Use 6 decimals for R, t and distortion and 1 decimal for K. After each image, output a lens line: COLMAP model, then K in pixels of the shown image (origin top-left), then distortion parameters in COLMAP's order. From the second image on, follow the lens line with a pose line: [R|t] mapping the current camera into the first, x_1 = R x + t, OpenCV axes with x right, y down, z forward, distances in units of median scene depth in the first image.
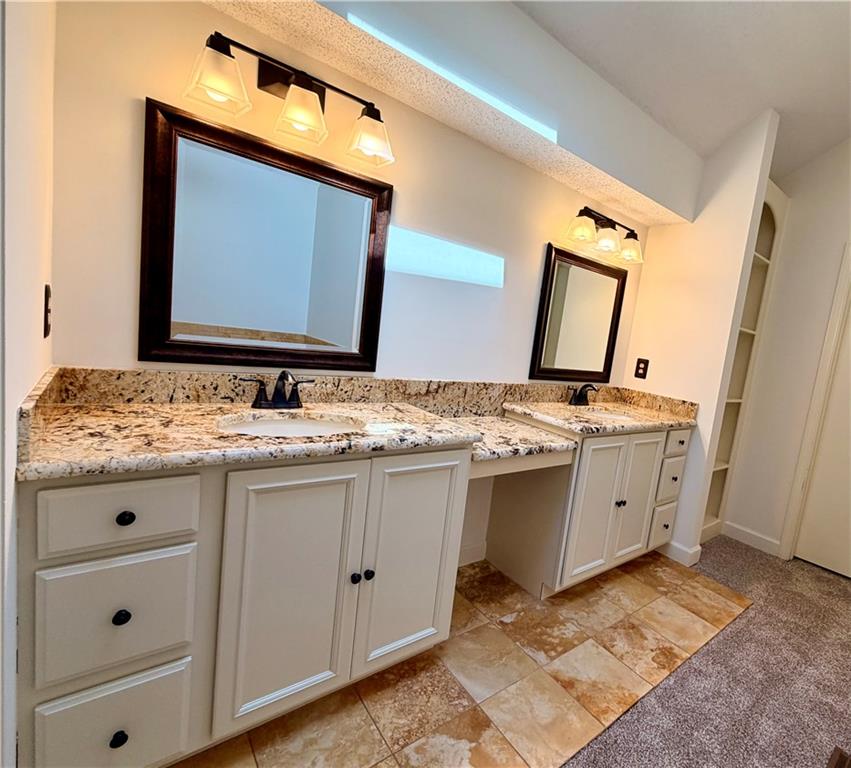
lens RADIAL K [[425.2, 0, 426.2], [0, 425.2, 356.6], [0, 0, 1]] dist [-0.026549, -0.000623]
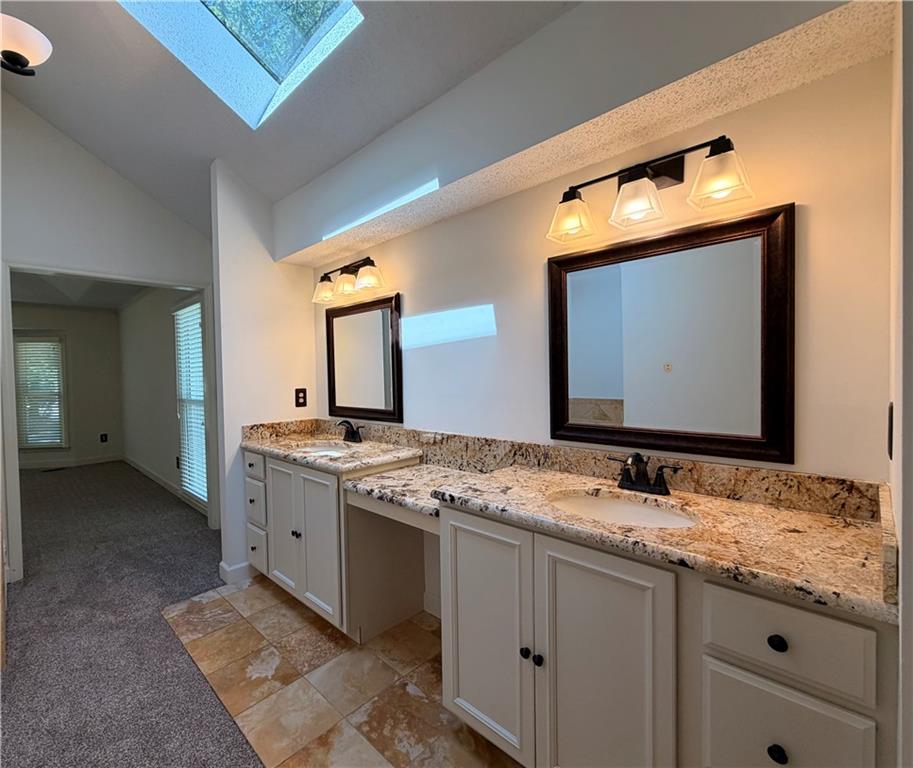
lens RADIAL K [[405.4, 0, 456.5], [0, 405.4, 384.0], [0, 0, 1]] dist [0.000567, 0.000490]
pose [[0.203151, -0.134815, -0.969822, 1.029328], [-0.053110, 0.987501, -0.148397, 0.081560], [0.977706, 0.081655, 0.193451, 0.772659]]
